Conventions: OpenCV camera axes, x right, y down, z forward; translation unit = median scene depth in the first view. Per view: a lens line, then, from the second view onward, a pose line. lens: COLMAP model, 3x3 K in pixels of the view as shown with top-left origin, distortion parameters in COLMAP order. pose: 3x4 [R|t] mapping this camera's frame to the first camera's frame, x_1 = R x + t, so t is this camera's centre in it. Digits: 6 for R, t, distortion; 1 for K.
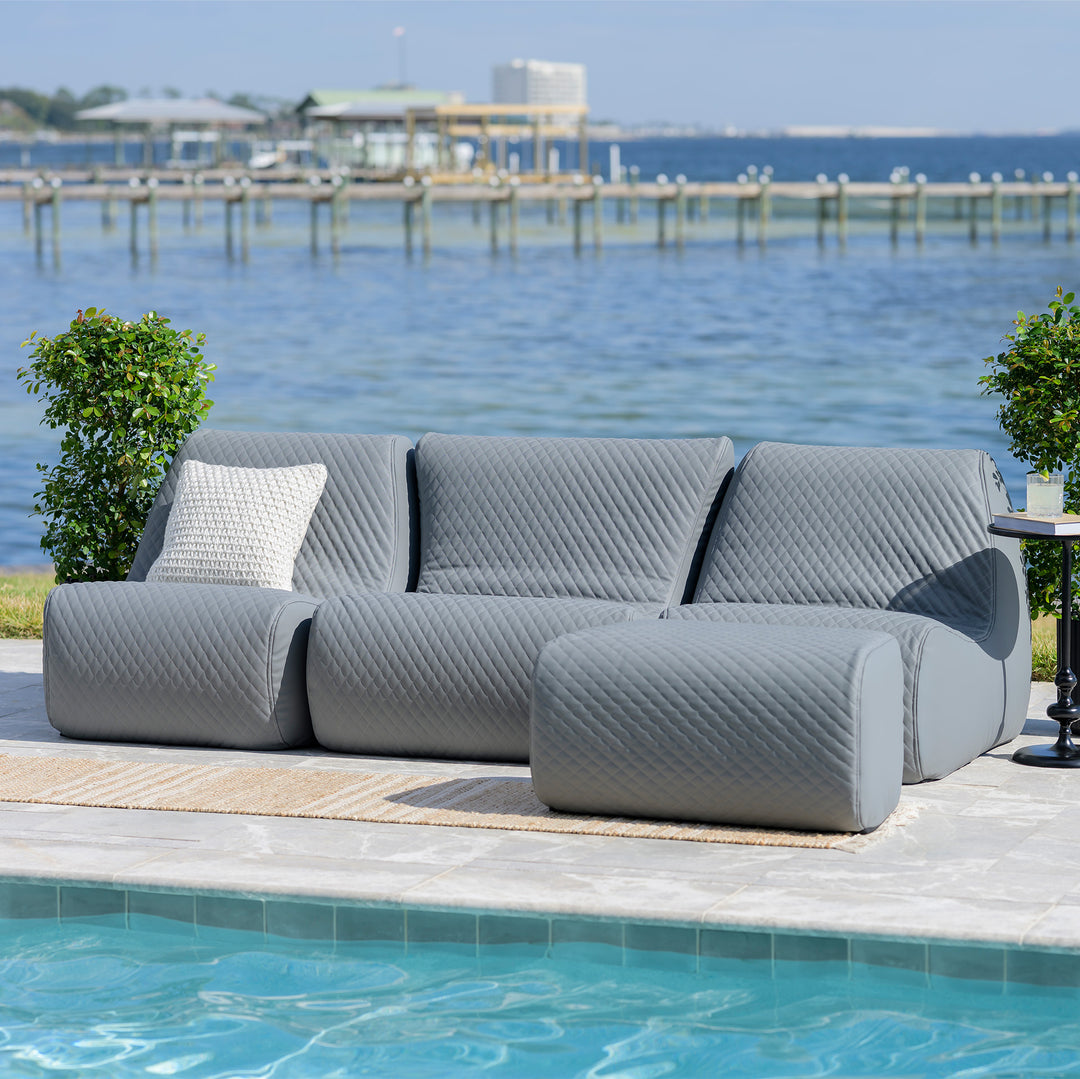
lens RADIAL K [[4114.9, 0, 540.0], [0, 4114.9, 539.5], [0, 0, 1]] dist [-0.082055, -2.919509]
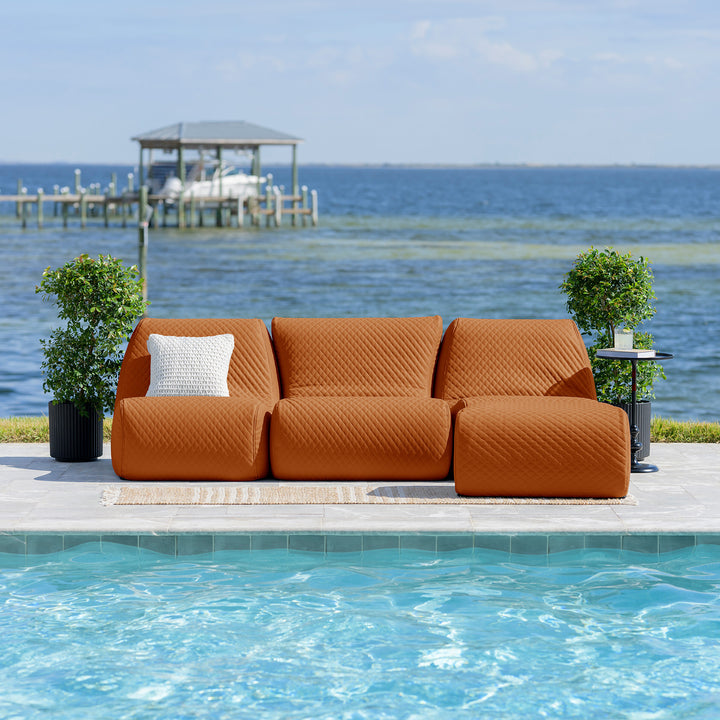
lens RADIAL K [[2743.3, 0, 360.0], [0, 2743.3, 360.0], [0, 0, 1]] dist [-0.082055, -2.919509]
pose [[0.948242, -0.022224, 0.316771, -0.423939], [0.030923, 0.999269, -0.022458, 0.025451], [-0.316040, 0.031091, 0.948236, -0.233806]]
